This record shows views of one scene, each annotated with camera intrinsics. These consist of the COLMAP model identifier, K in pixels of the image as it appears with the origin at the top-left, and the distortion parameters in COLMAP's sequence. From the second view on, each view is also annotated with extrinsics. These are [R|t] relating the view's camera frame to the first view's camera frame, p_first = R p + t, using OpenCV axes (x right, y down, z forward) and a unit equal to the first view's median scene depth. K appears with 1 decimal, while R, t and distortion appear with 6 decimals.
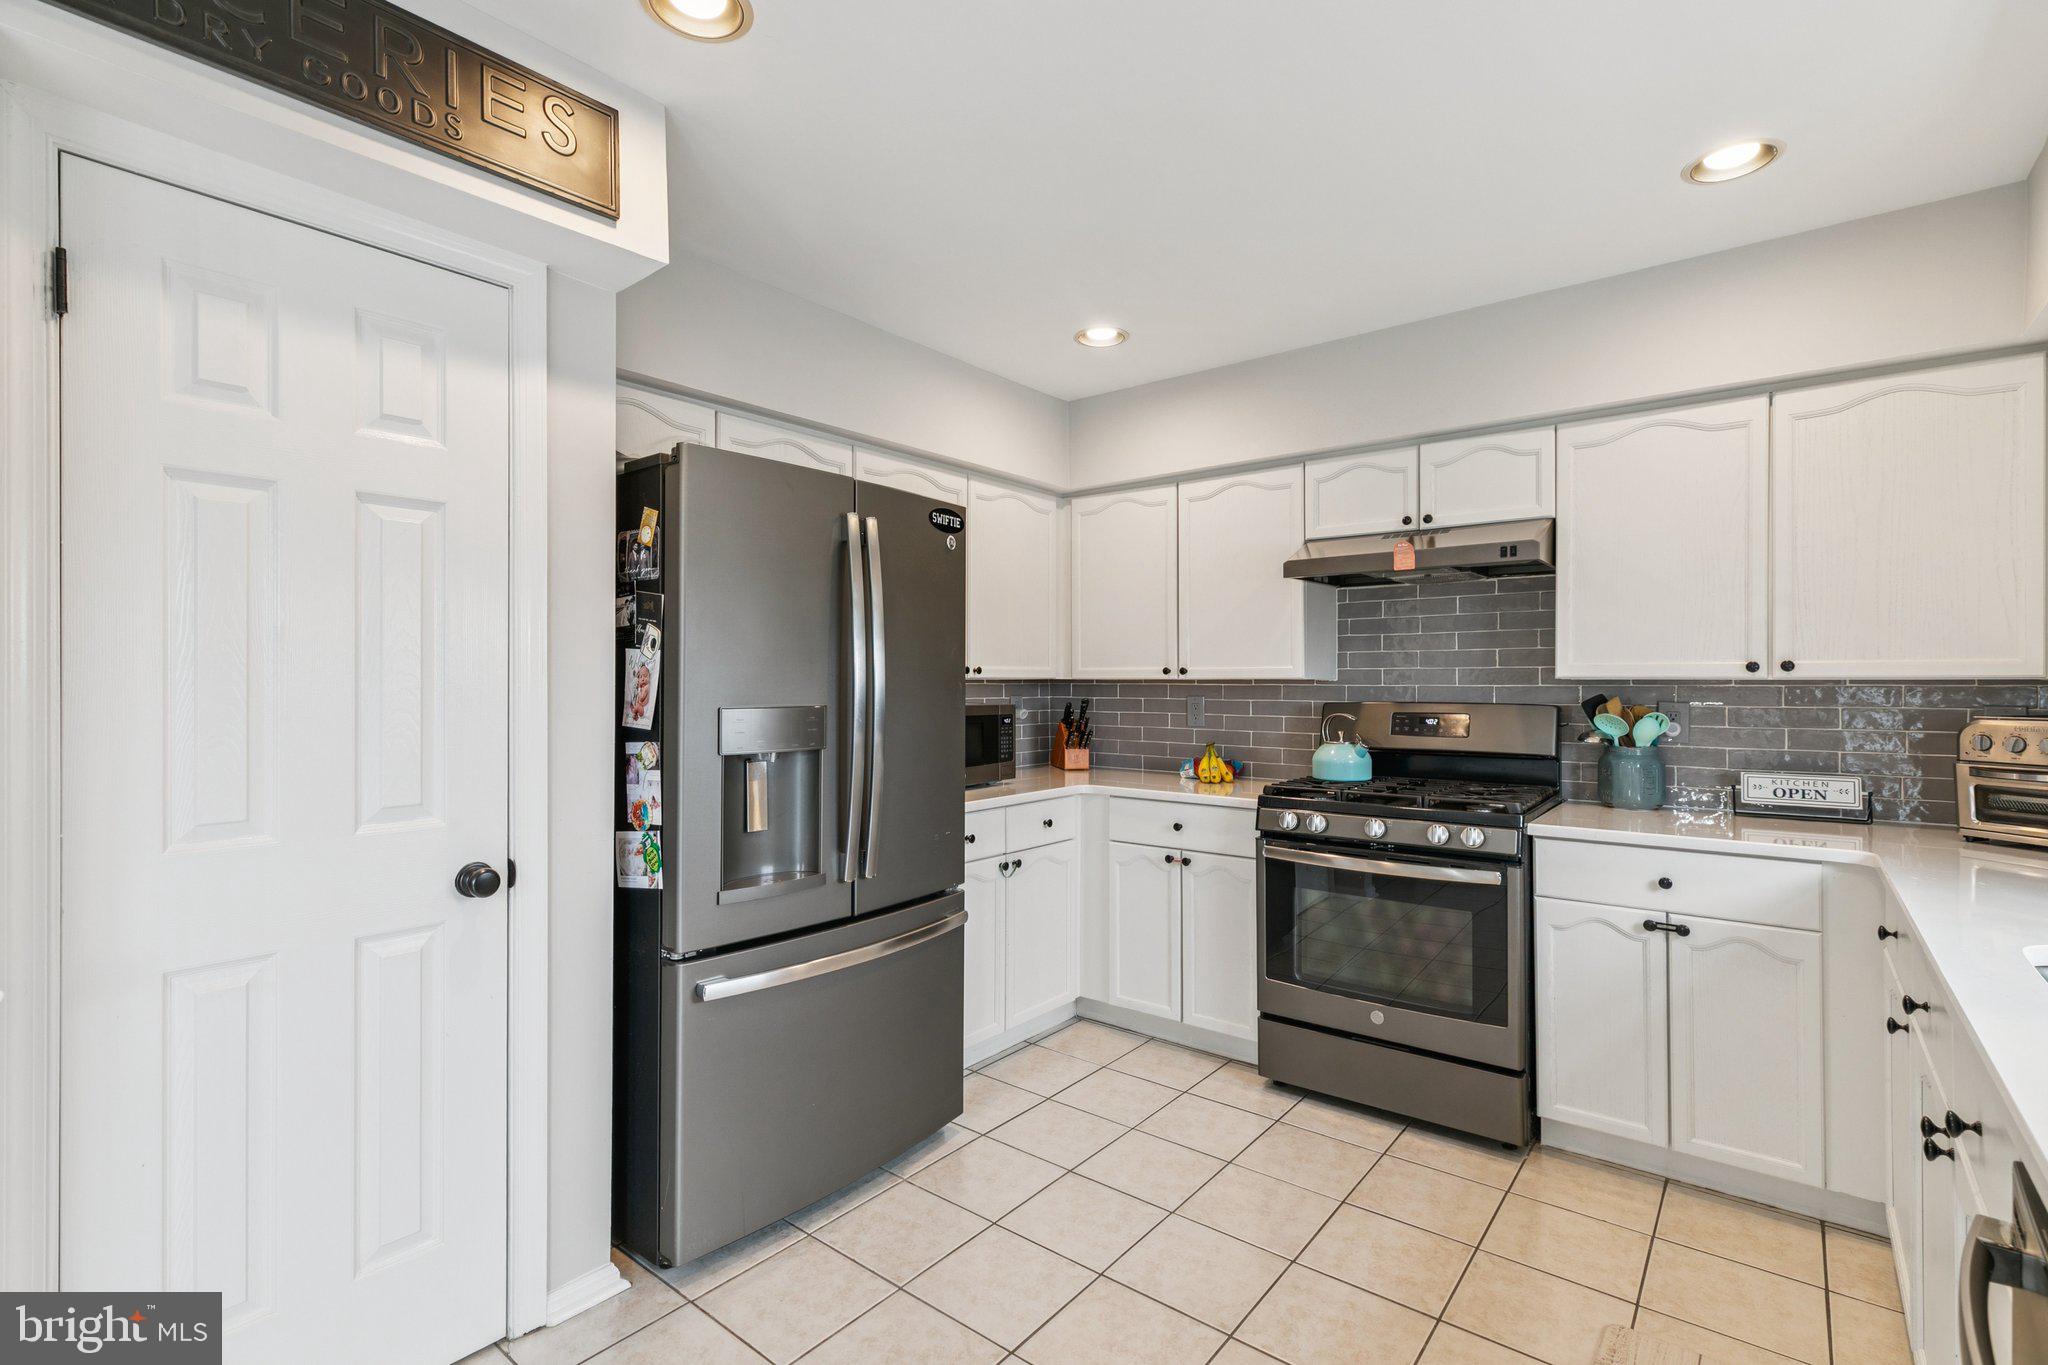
lens RADIAL K [[938.4, 0, 1030.8], [0, 938.4, 683.6], [0, 0, 1]] dist [0.002212, -0.000108]
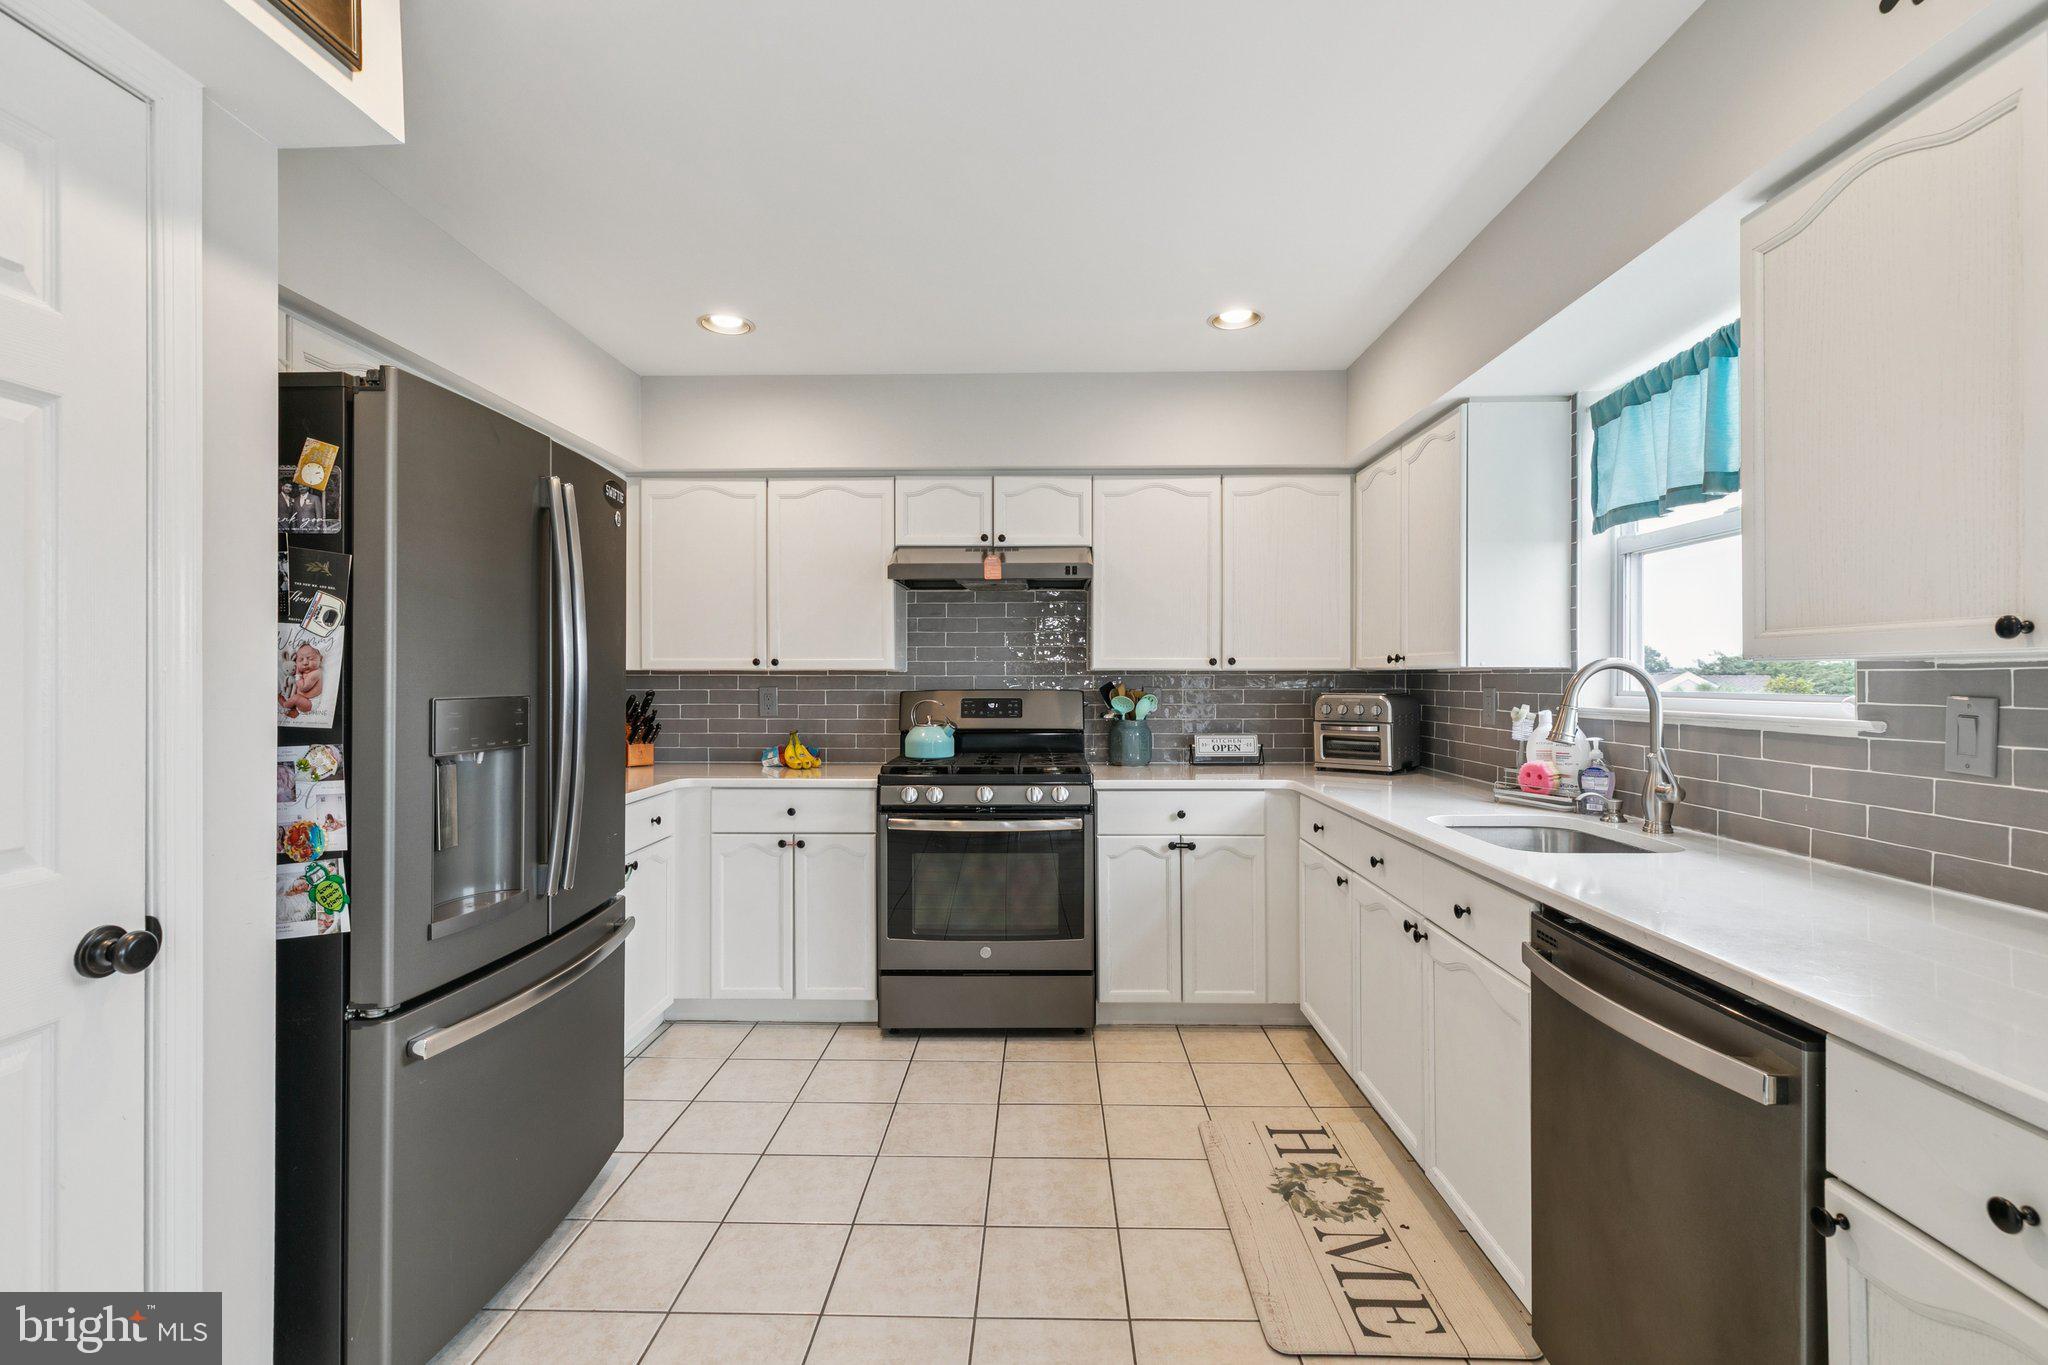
lens RADIAL K [[922.5, 0, 1024.0], [0, 922.5, 682.5], [0, 0, 1]] dist [0.002126, 0.000090]
pose [[0.795705, -0.004315, 0.605669, -0.326233], [0.002448, 0.999989, 0.003909, 0.007816], [-0.605680, -0.001628, 0.795707, 0.038733]]
